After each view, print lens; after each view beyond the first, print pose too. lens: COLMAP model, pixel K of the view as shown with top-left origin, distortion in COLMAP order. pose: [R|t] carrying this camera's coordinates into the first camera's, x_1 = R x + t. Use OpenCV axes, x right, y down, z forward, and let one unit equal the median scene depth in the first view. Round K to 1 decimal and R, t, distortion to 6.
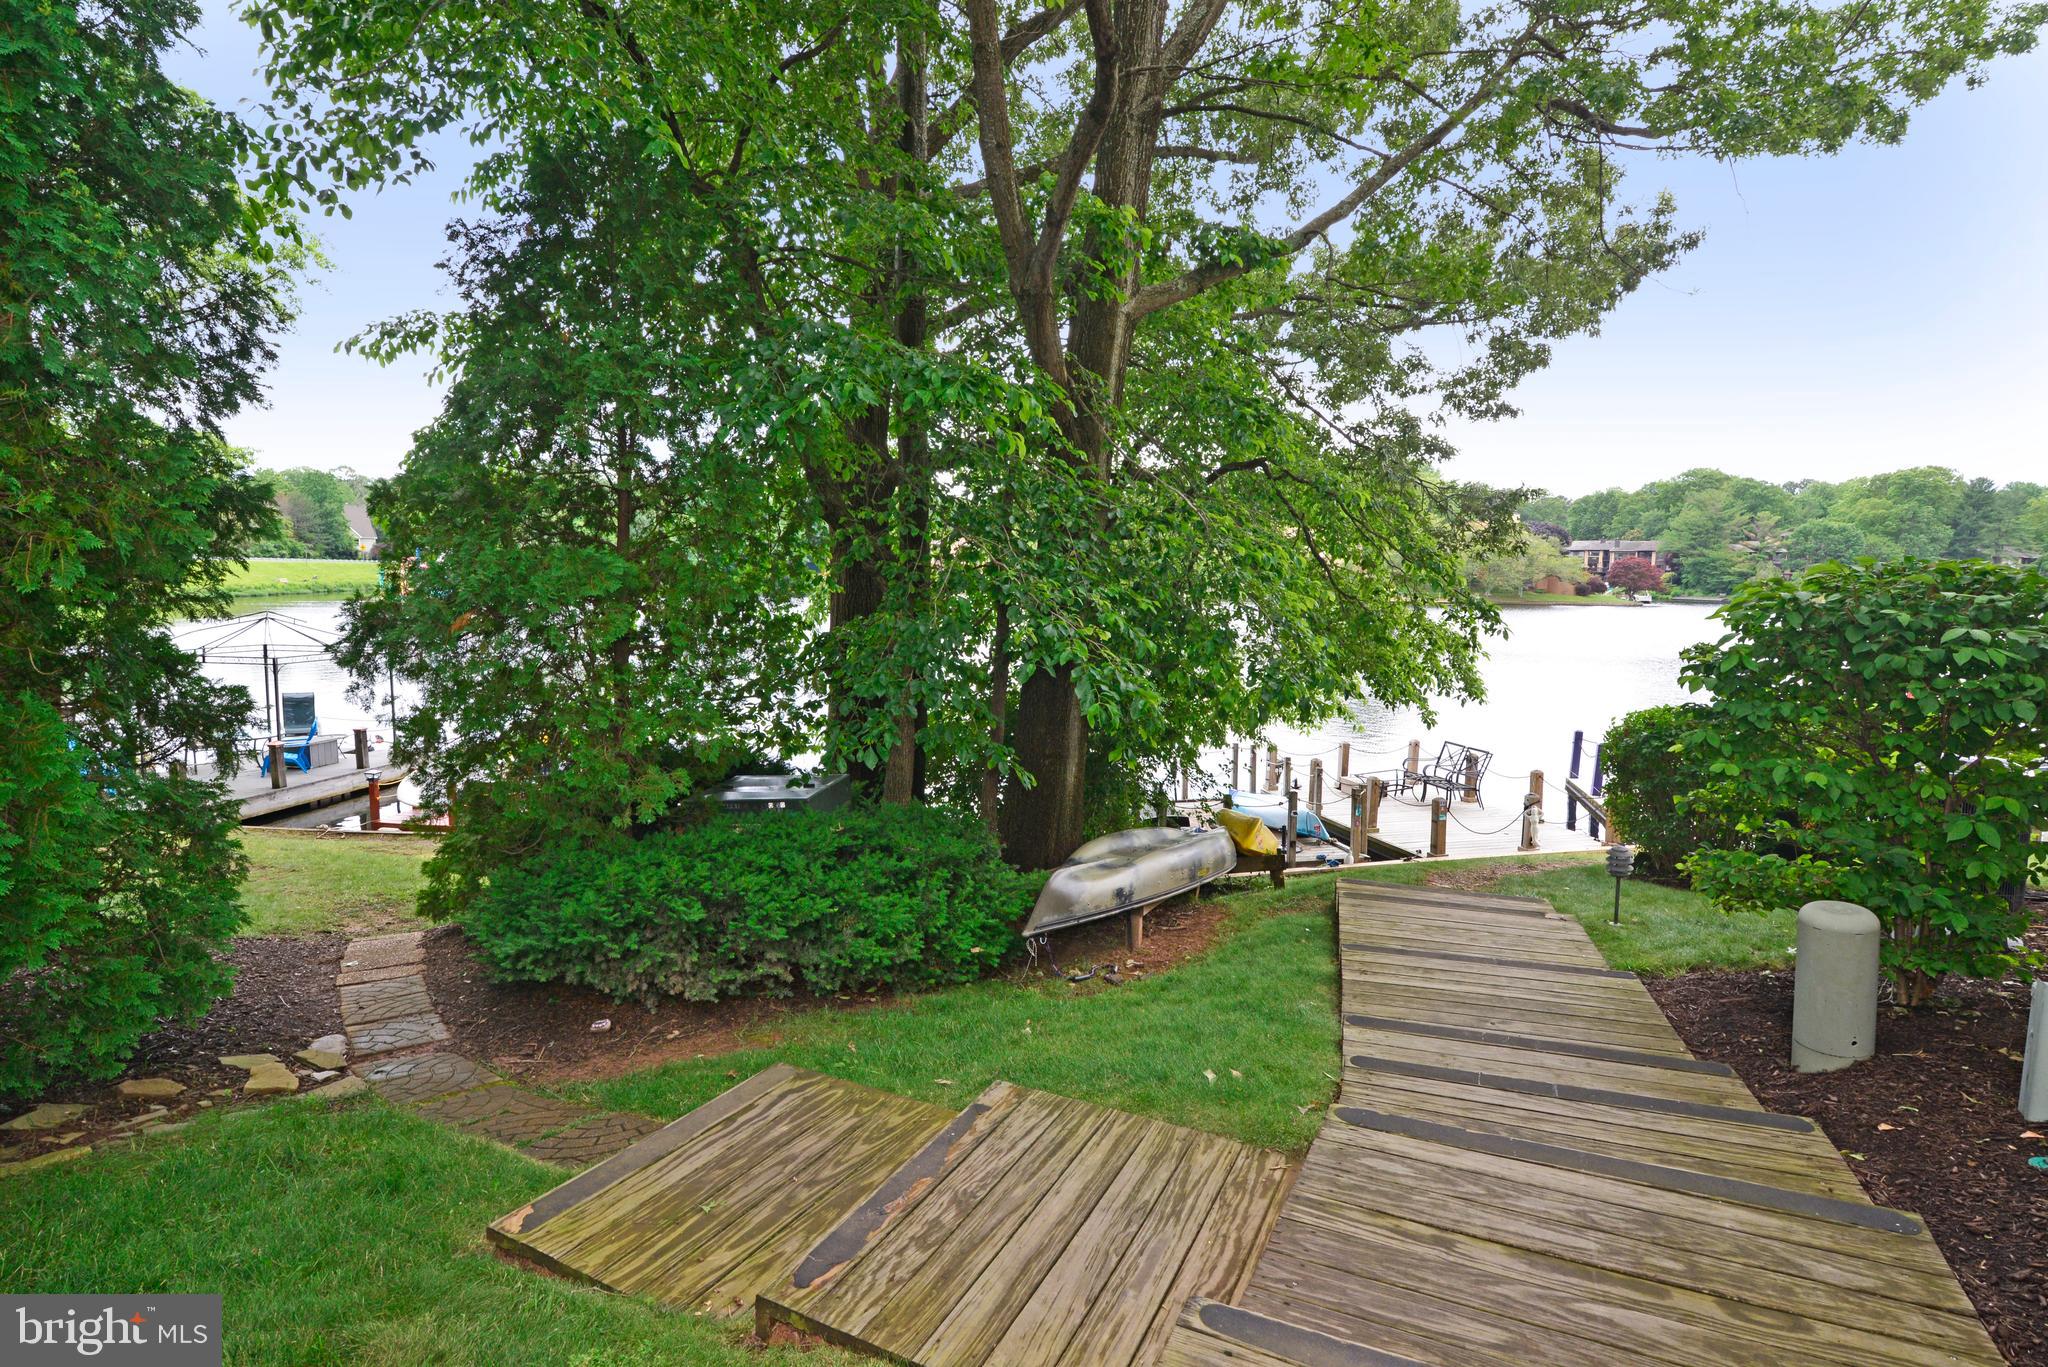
lens RADIAL K [[1103.5, 0, 1022.8], [0, 1103.5, 680.2], [0, 0, 1]] dist [-0.002257, -0.000265]
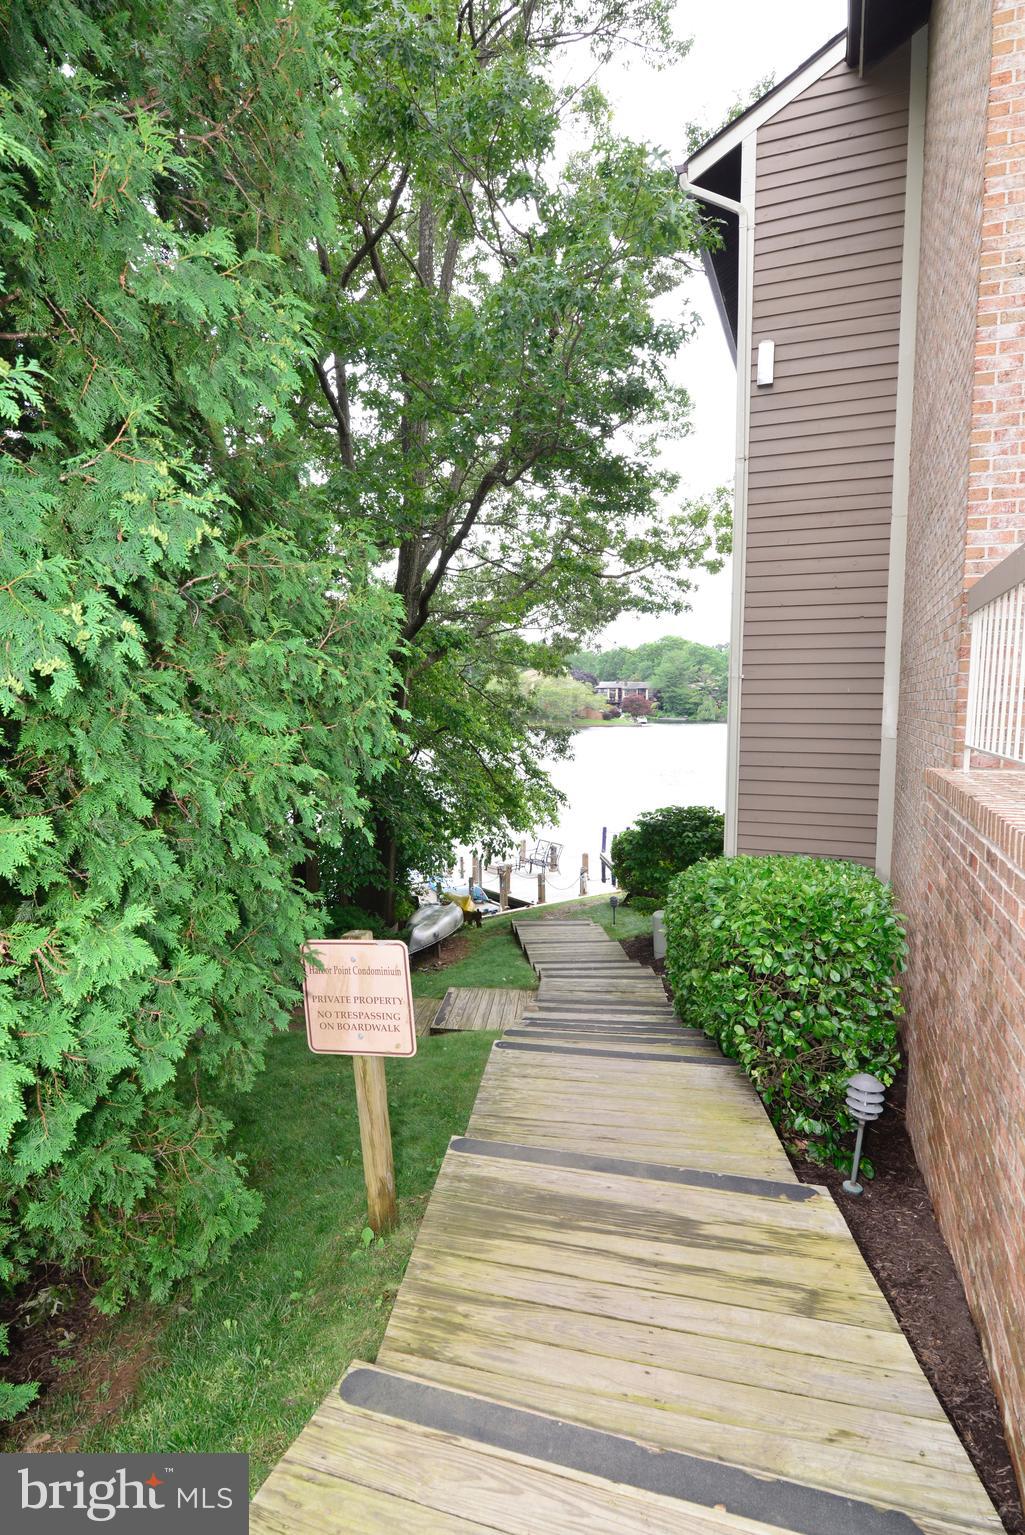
lens RADIAL K [[827.1, 0, 514.1], [0, 827.1, 766.4], [0, 0, 1]] dist [-0.002257, -0.000265]
pose [[0.937143, -0.045183, 0.346009, -0.136636], [0.051662, 0.998619, -0.009521, -0.058520], [-0.345101, 0.026798, 0.938183, -0.301402]]
